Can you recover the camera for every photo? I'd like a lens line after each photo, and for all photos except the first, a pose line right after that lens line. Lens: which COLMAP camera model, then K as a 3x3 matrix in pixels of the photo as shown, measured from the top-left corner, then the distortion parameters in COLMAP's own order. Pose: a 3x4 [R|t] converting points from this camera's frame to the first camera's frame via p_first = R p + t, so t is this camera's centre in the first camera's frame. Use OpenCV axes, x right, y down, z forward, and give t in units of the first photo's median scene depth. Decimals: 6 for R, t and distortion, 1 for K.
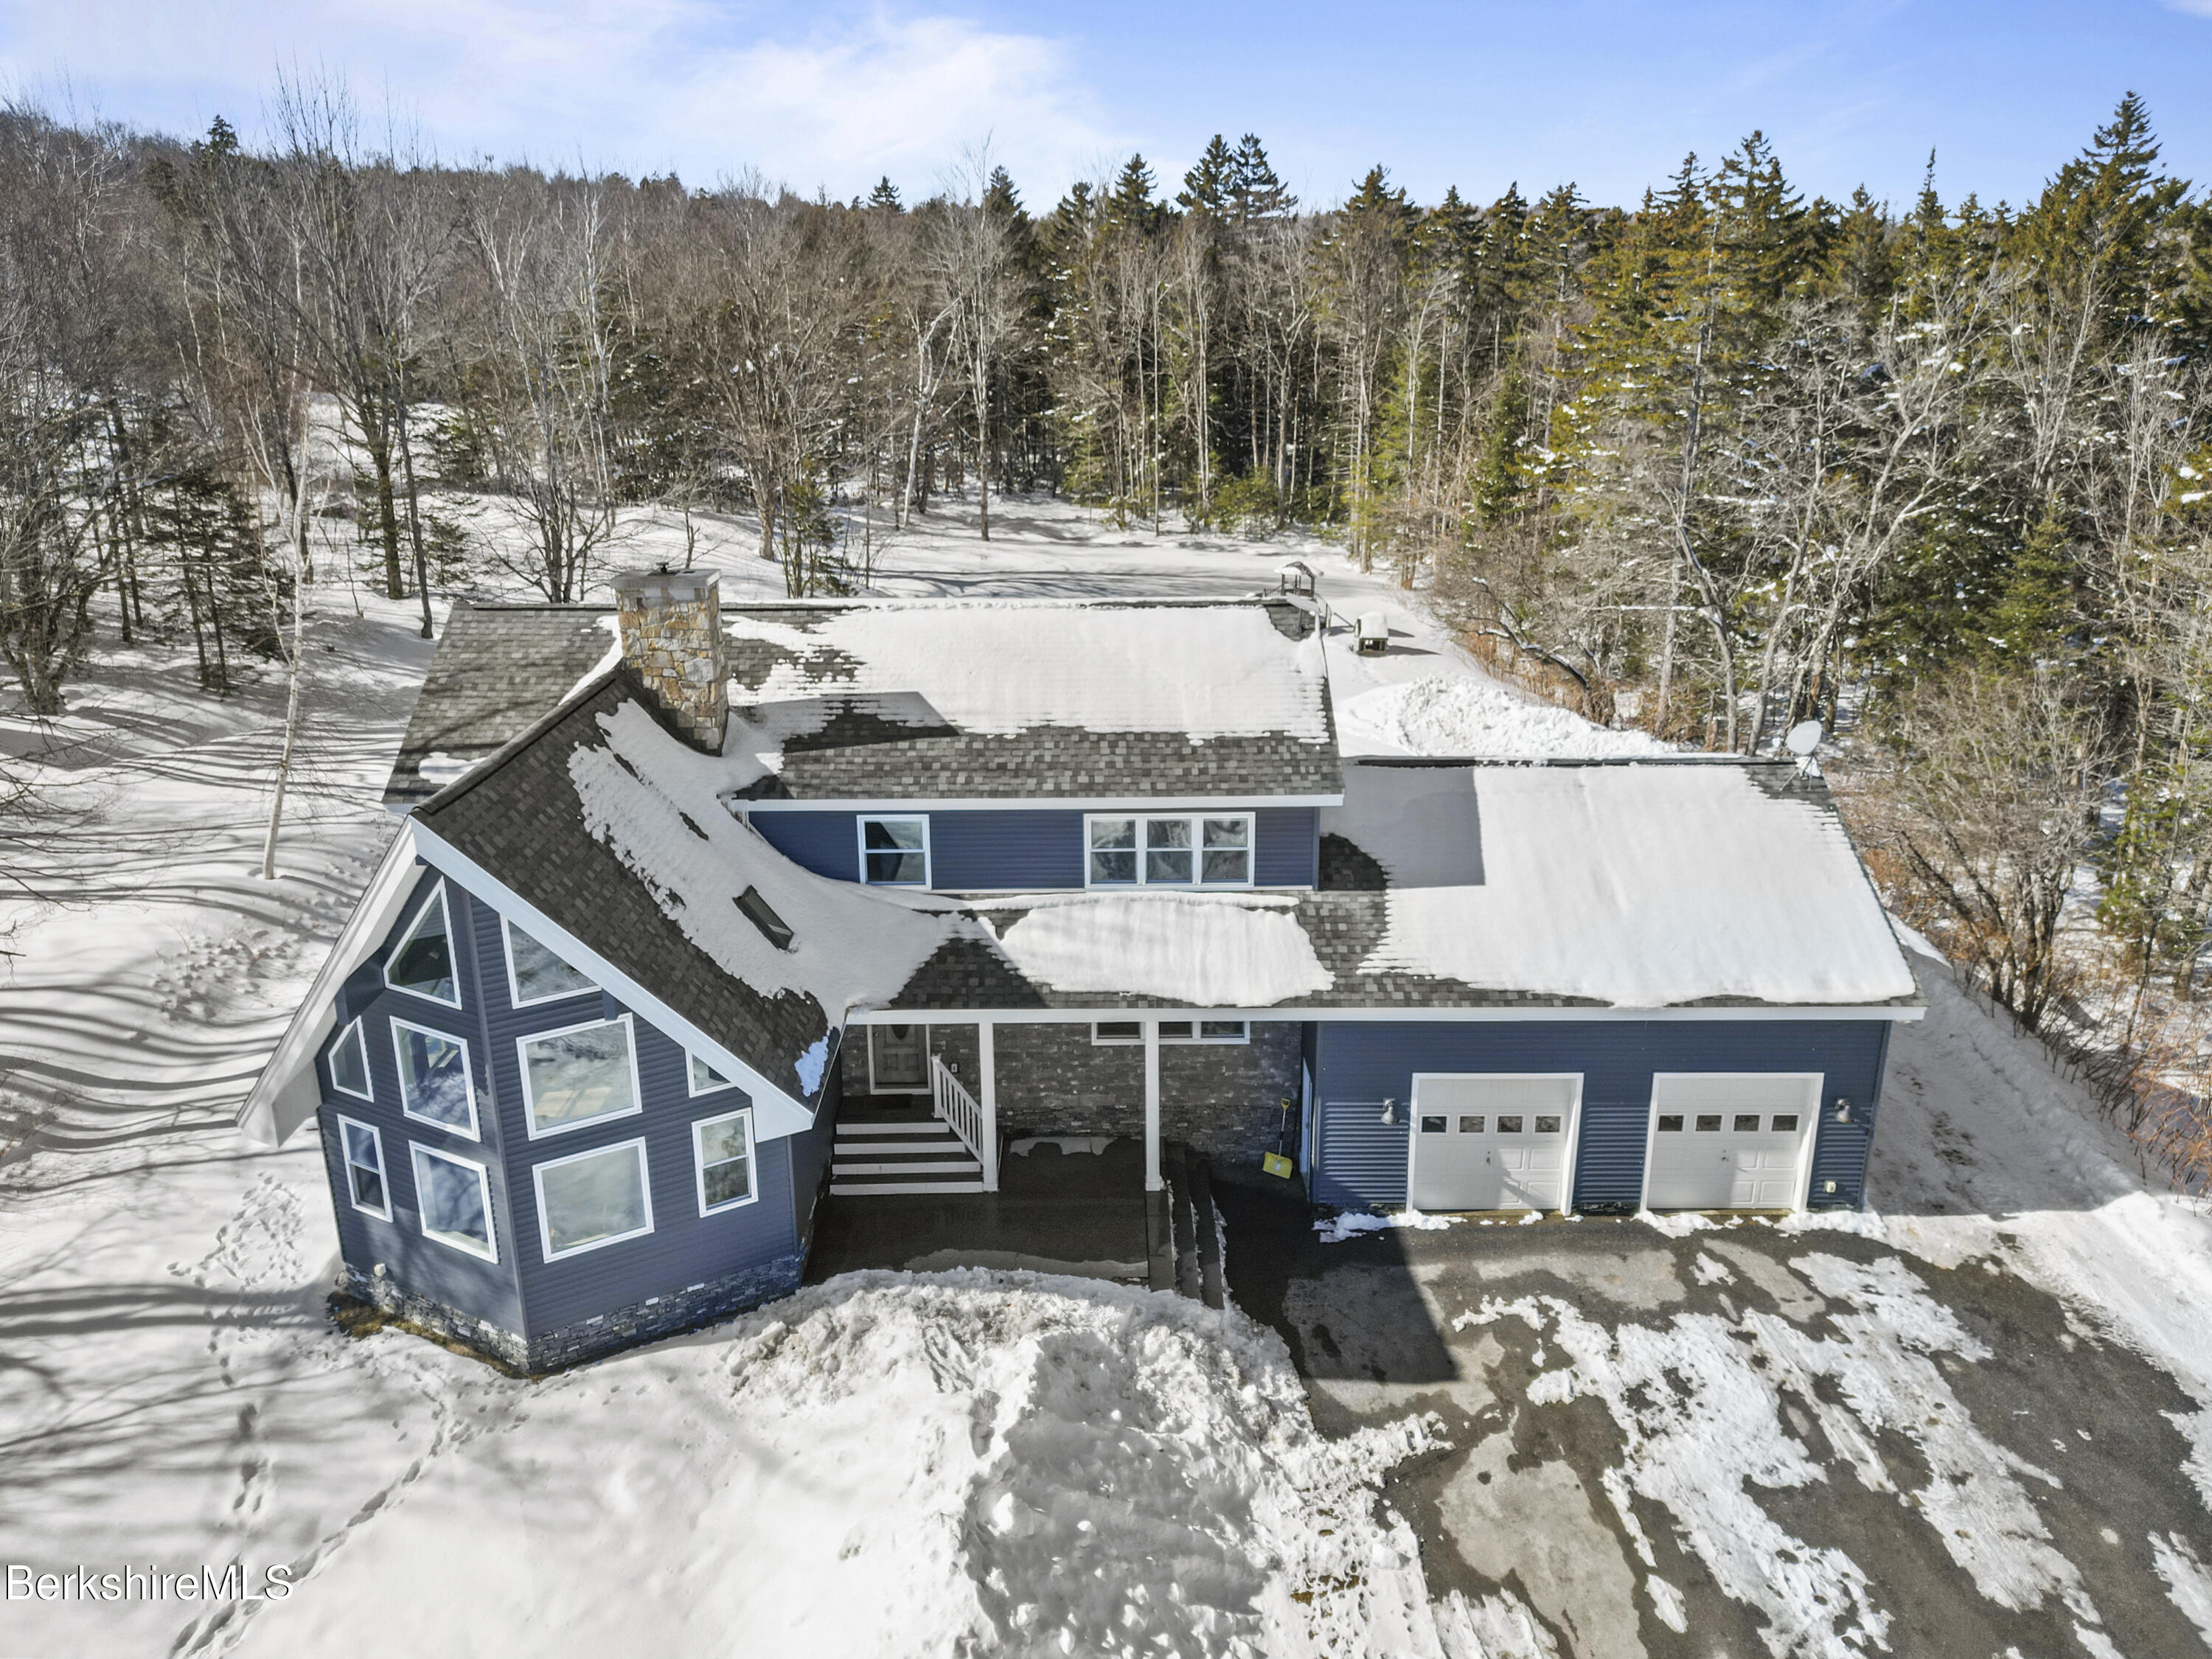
lens RADIAL K [[1579.5, 0, 1106.0], [0, 1579.5, 829.5], [0, 0, 1]] dist [0.098093, -0.114818]
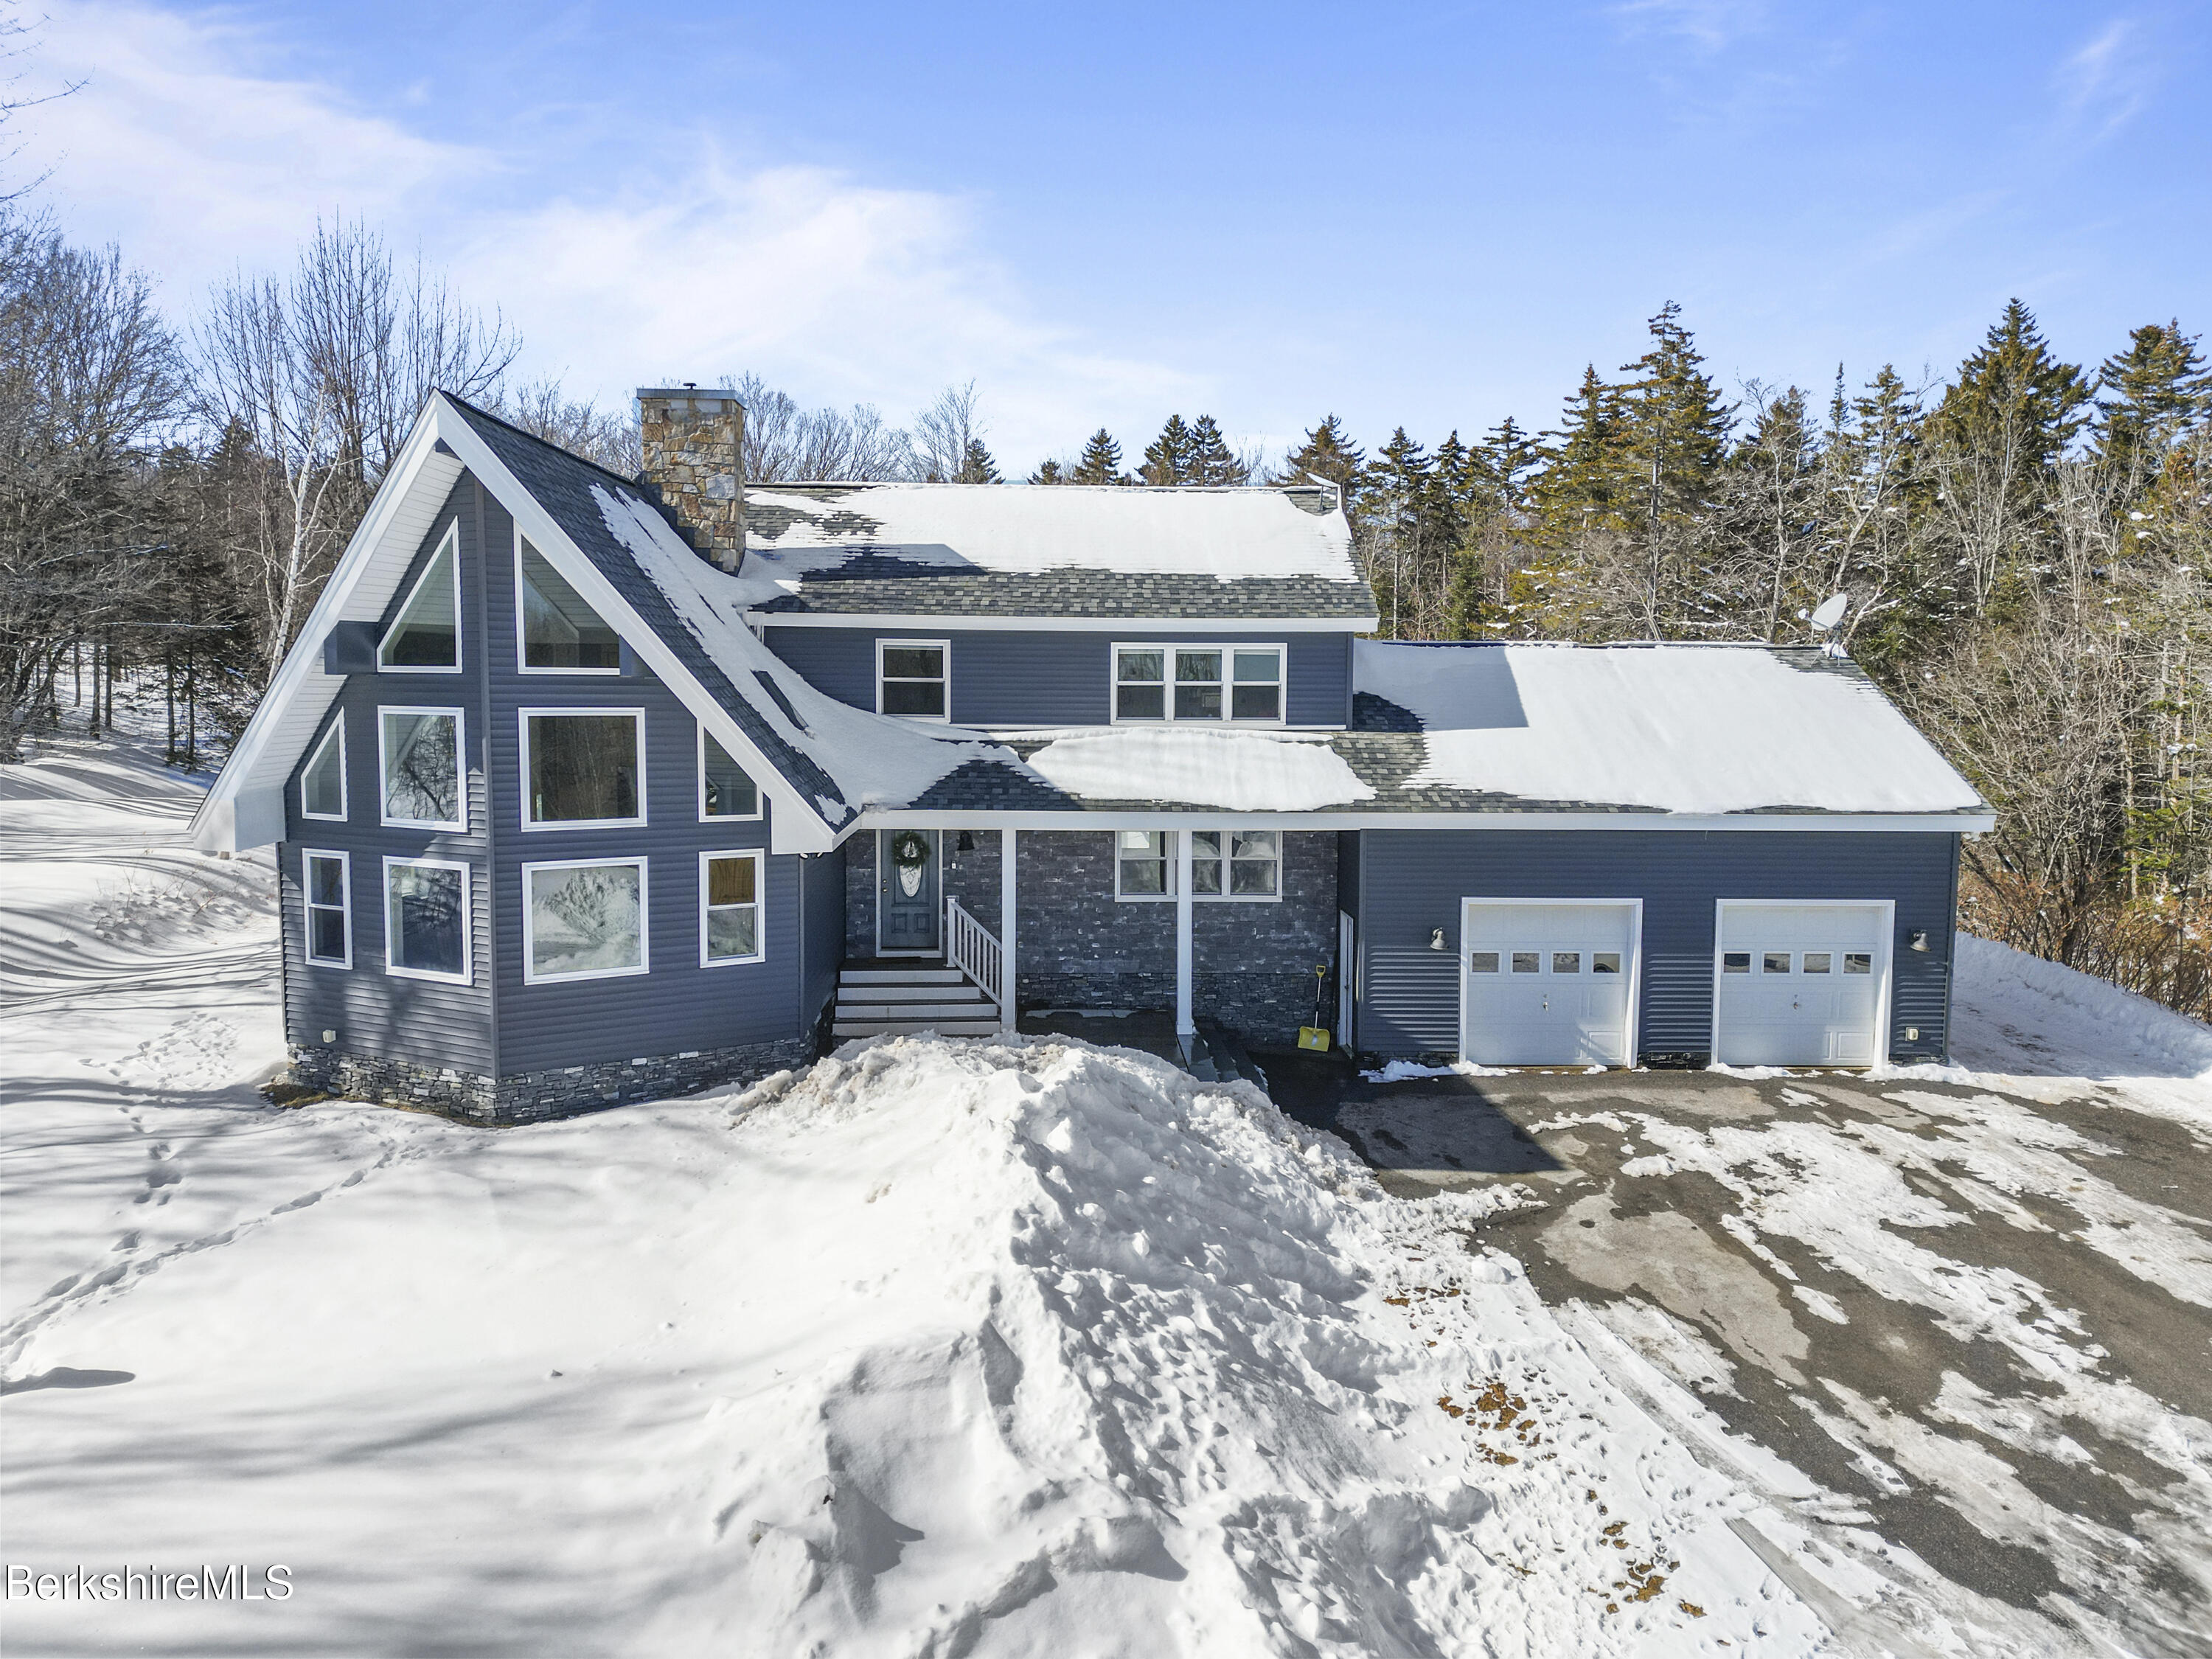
lens RADIAL K [[1559.9, 0, 1110.8], [0, 1559.9, 795.7], [0, 0, 1]] dist [0.110232, -0.119923]
pose [[0.999294, 0.011074, 0.035897, -0.049500], [-0.002425, 0.972587, -0.232526, 0.317272], [-0.037488, 0.232274, 0.971928, 0.093701]]
